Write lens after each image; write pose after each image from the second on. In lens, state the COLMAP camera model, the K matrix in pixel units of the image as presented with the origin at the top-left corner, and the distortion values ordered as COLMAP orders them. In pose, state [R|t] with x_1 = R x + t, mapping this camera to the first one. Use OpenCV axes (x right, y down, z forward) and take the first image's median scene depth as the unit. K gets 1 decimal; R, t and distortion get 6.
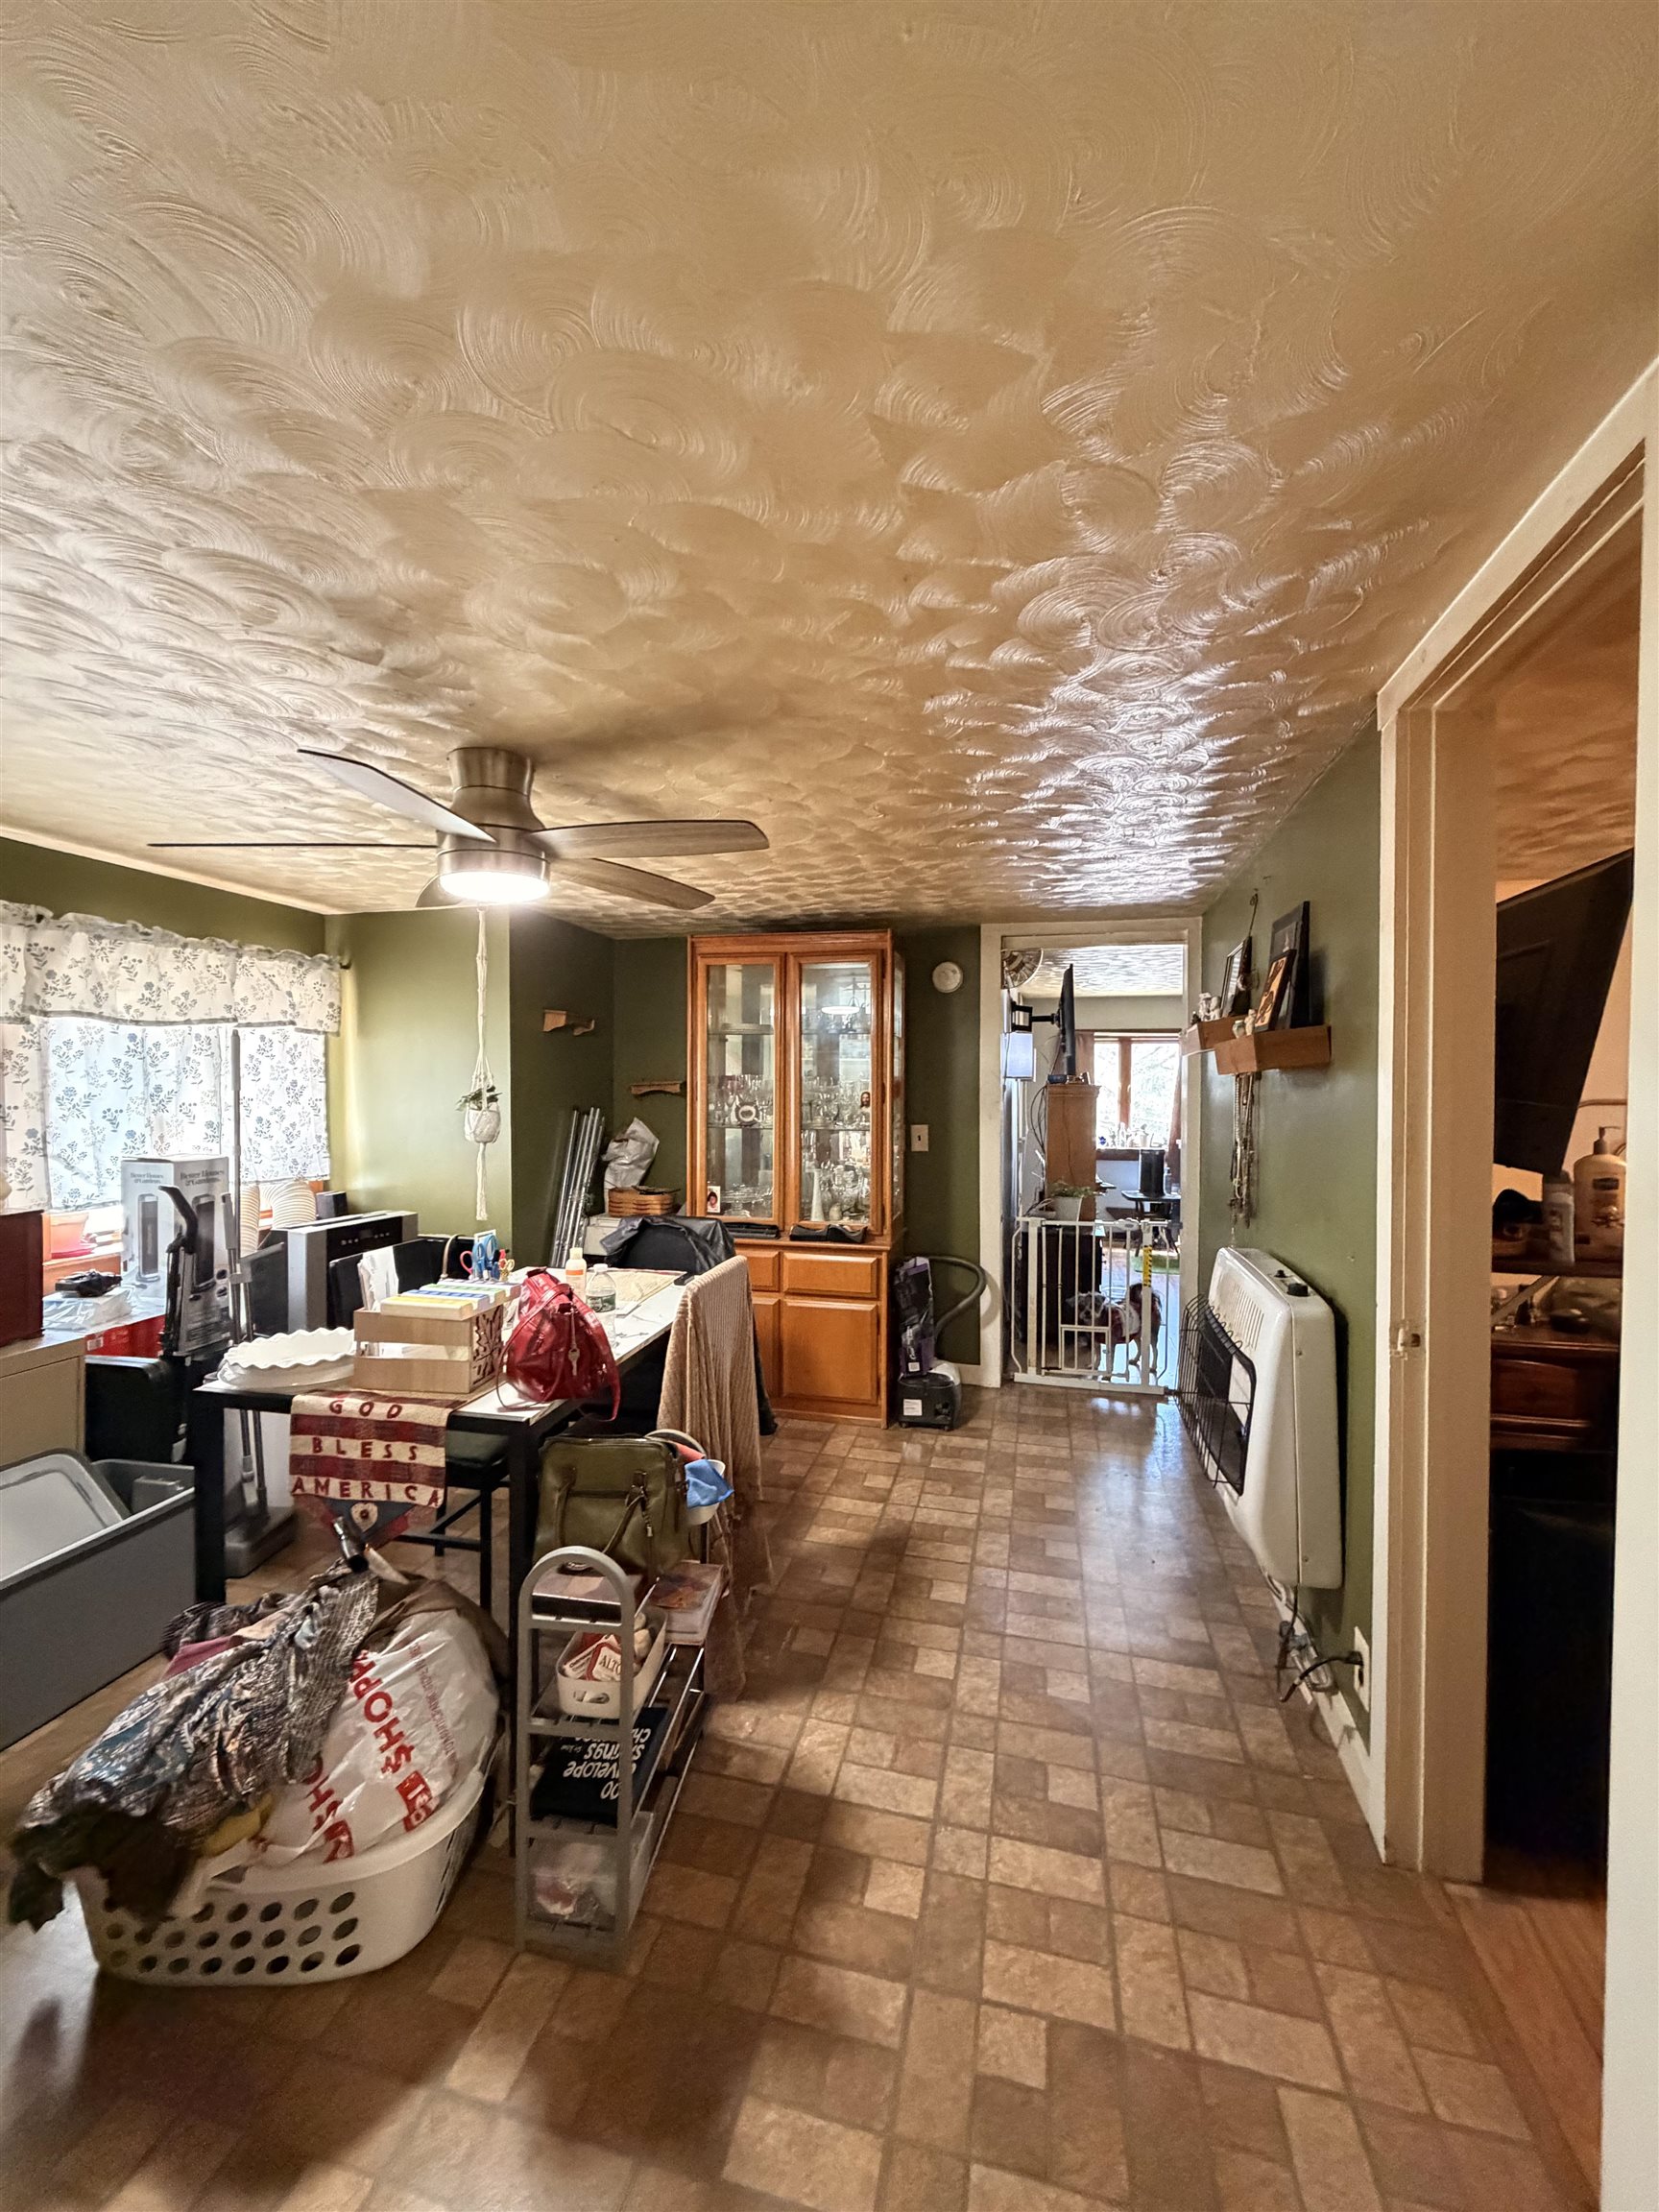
lens RADIAL K [[881.4, 0, 830.5], [0, 881.4, 1099.8], [0, 0, 1]] dist [0.000046, 0.000448]
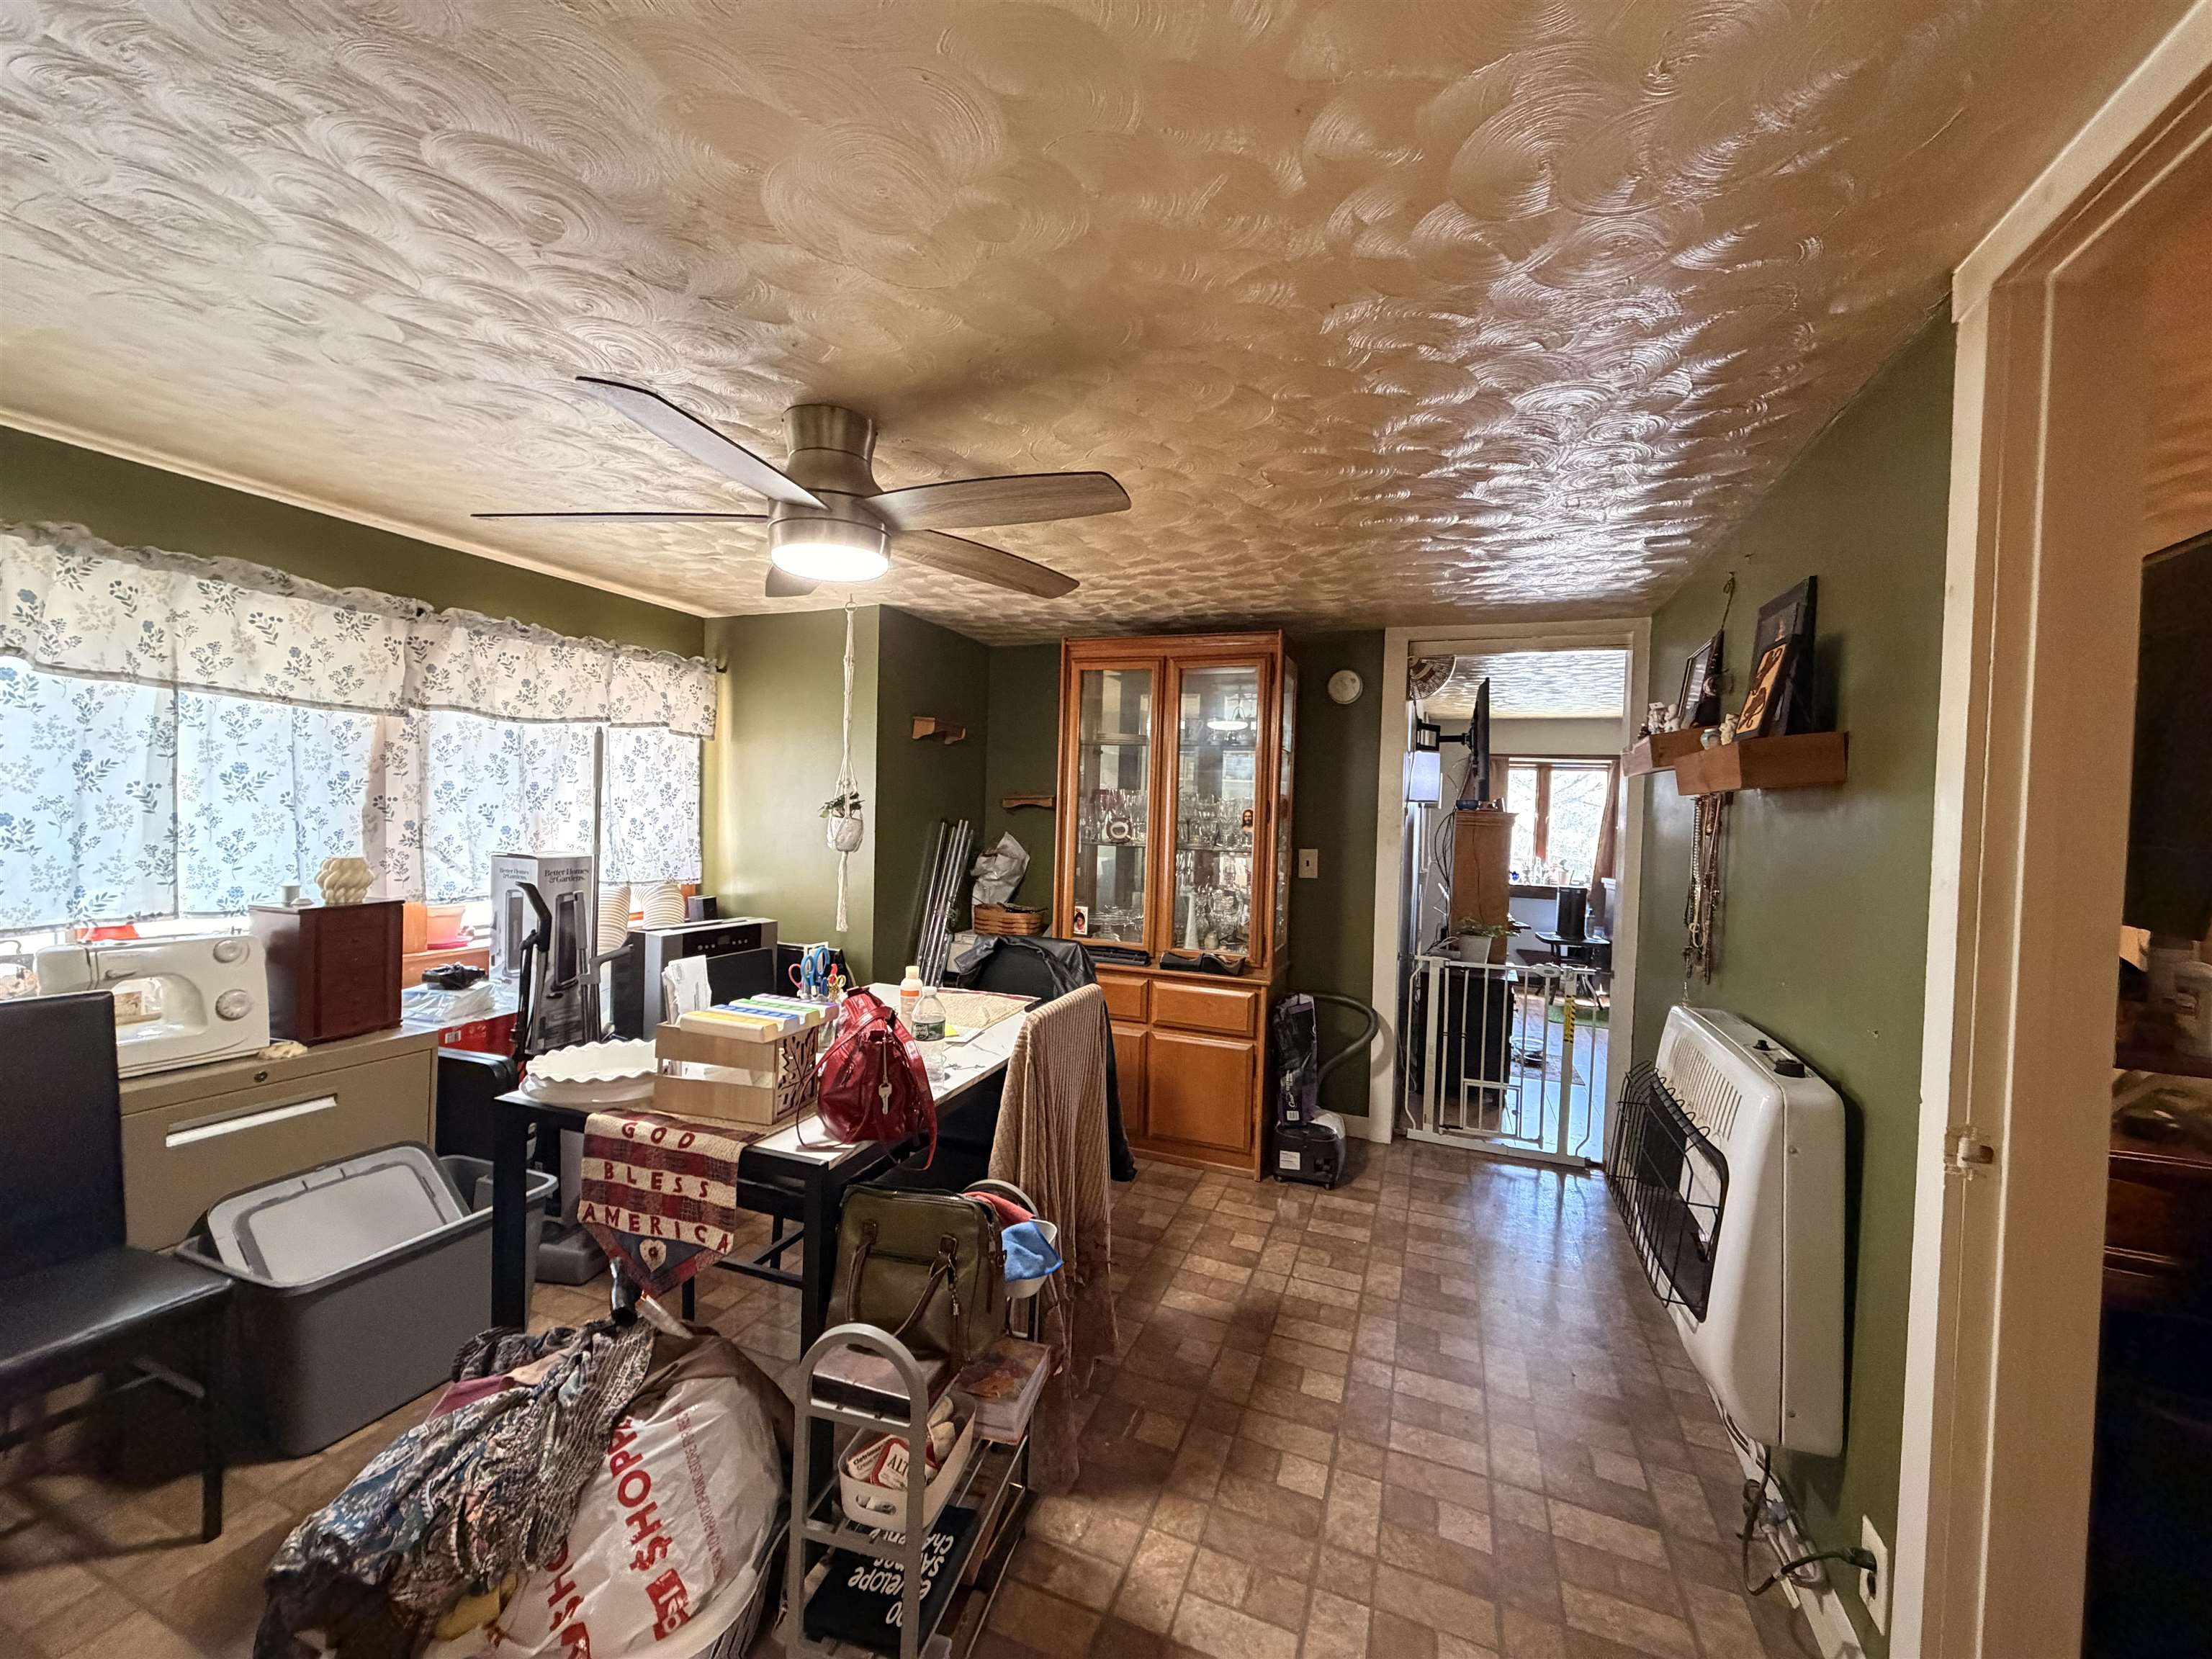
lens RADIAL K [[881.4, 0, 1100.9], [0, 881.4, 830.9], [0, 0, 1]] dist [0.000046, 0.000448]
pose [[0.990234, 0.030611, -0.136011, 0.025278], [-0.029672, 0.999520, 0.008929, 0.017036], [0.136219, -0.004806, 0.990667, 0.145421]]
